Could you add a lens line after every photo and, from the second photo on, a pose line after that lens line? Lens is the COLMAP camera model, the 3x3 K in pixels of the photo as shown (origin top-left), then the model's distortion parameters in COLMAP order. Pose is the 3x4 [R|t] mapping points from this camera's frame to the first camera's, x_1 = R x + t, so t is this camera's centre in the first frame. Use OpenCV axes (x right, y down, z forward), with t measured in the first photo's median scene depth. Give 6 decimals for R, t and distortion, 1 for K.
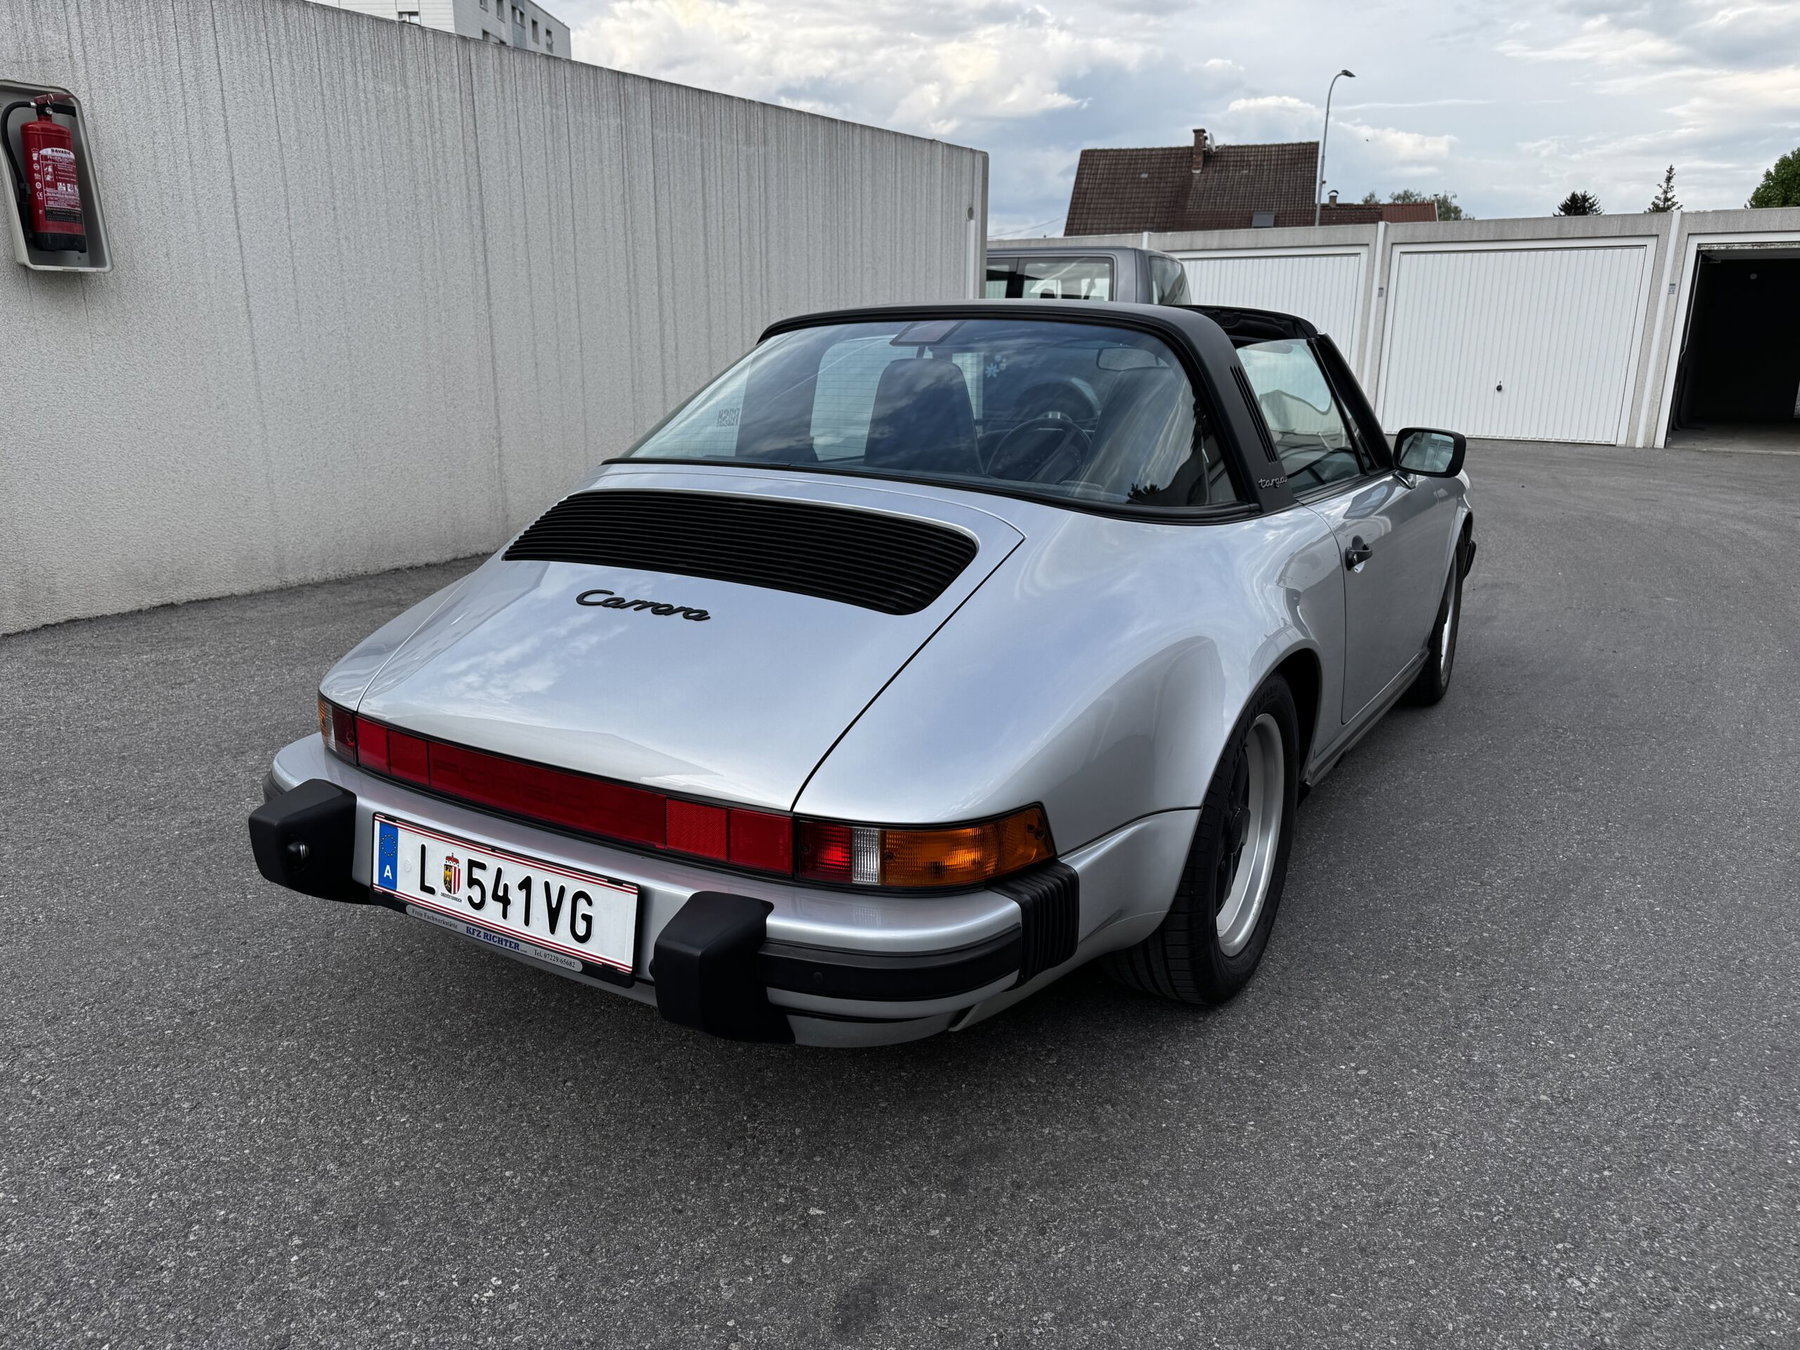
lens RADIAL K [[1275.9, 0, 900.0], [0, 1275.9, 675.0], [0, 0, 1]] dist [0.064840, -0.053676]
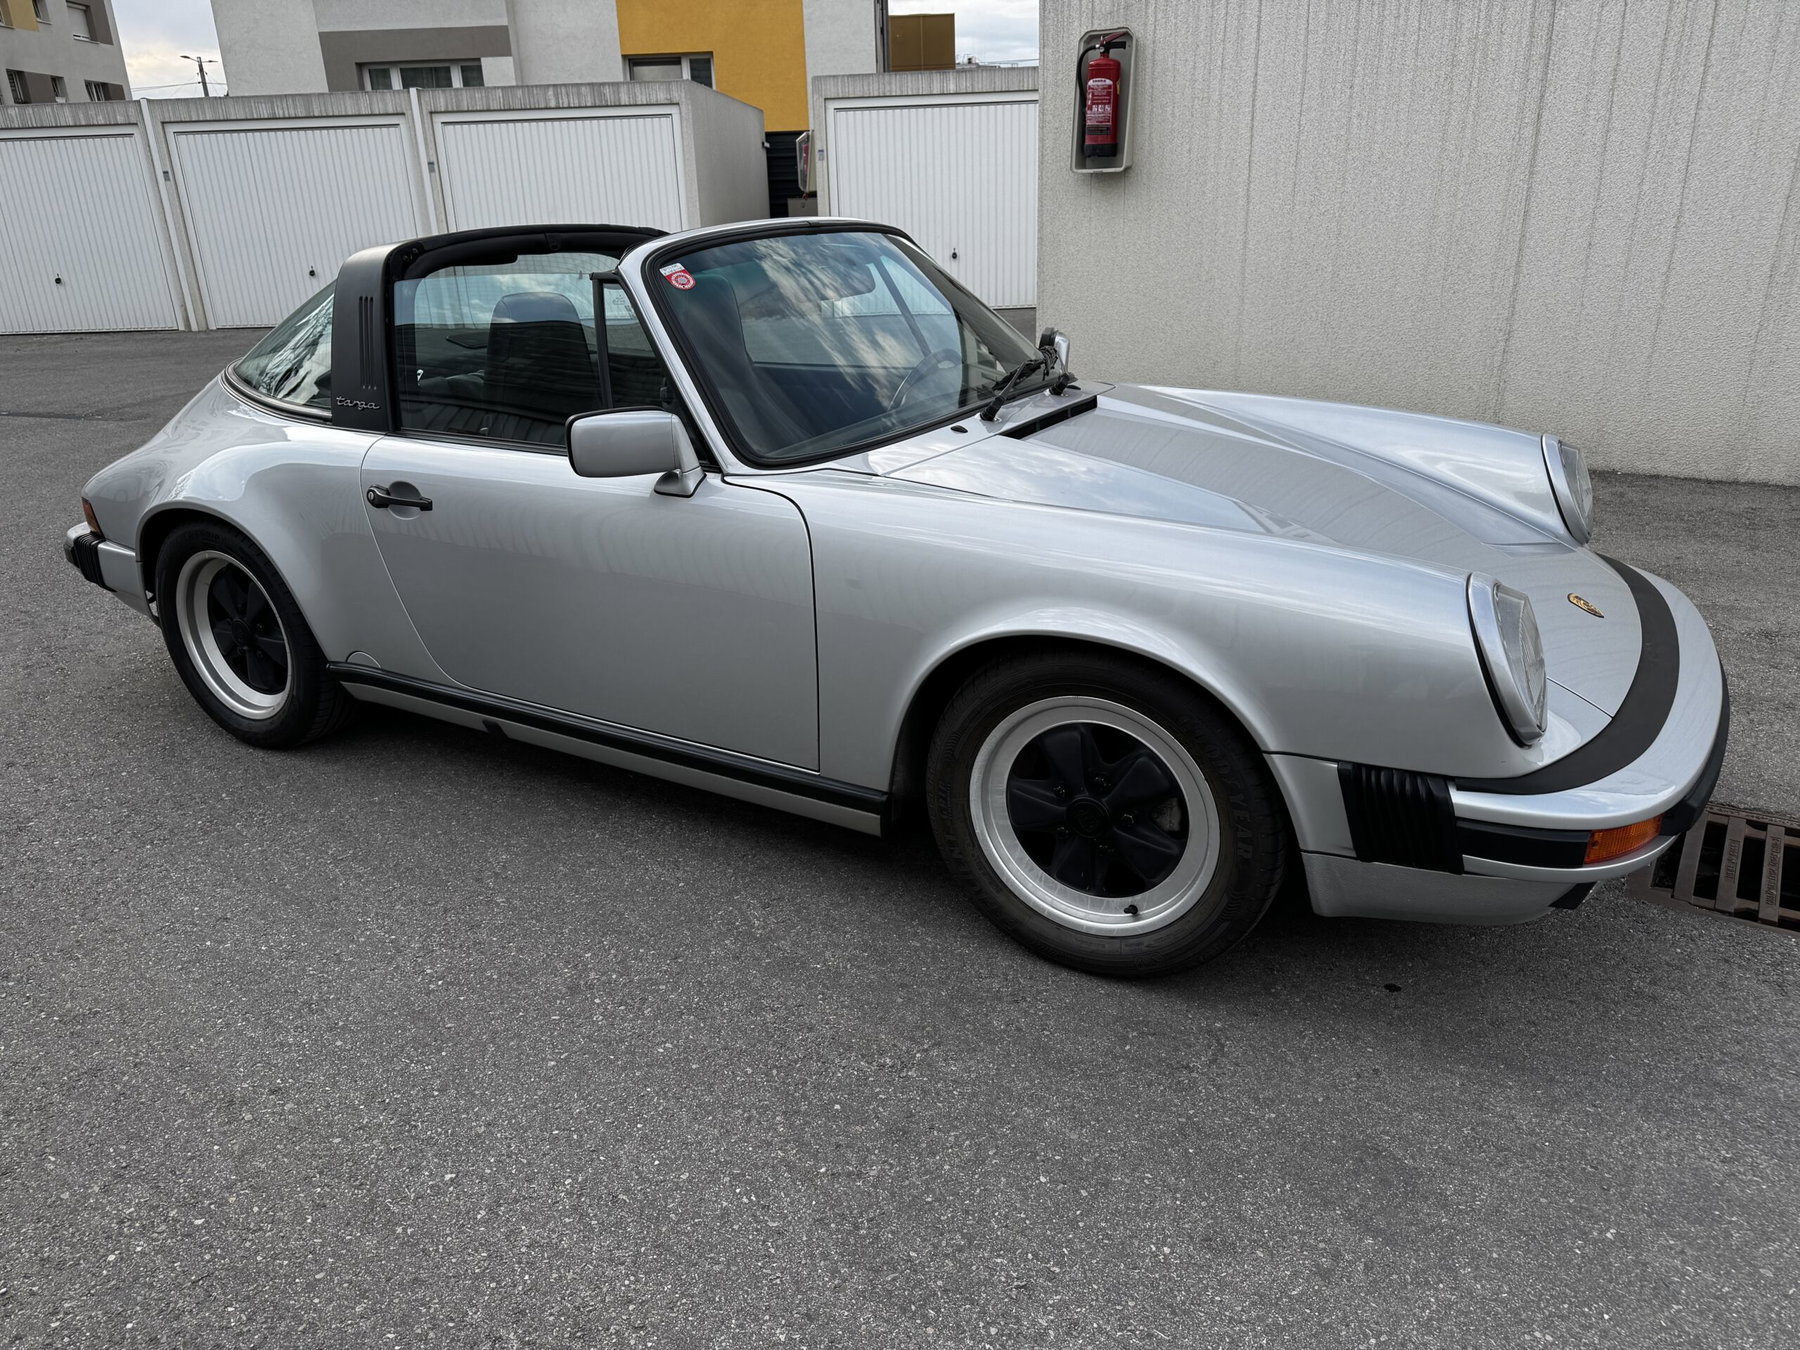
lens RADIAL K [[1234.8, 0, 900.0], [0, 1234.8, 675.0], [0, 0, 1]] dist [0.002445, 0.001948]
pose [[0.068042, 0.342089, -0.937201, 0.599844], [-0.236414, 0.918152, 0.317972, -0.159795], [0.969267, 0.199932, 0.143348, 0.605180]]
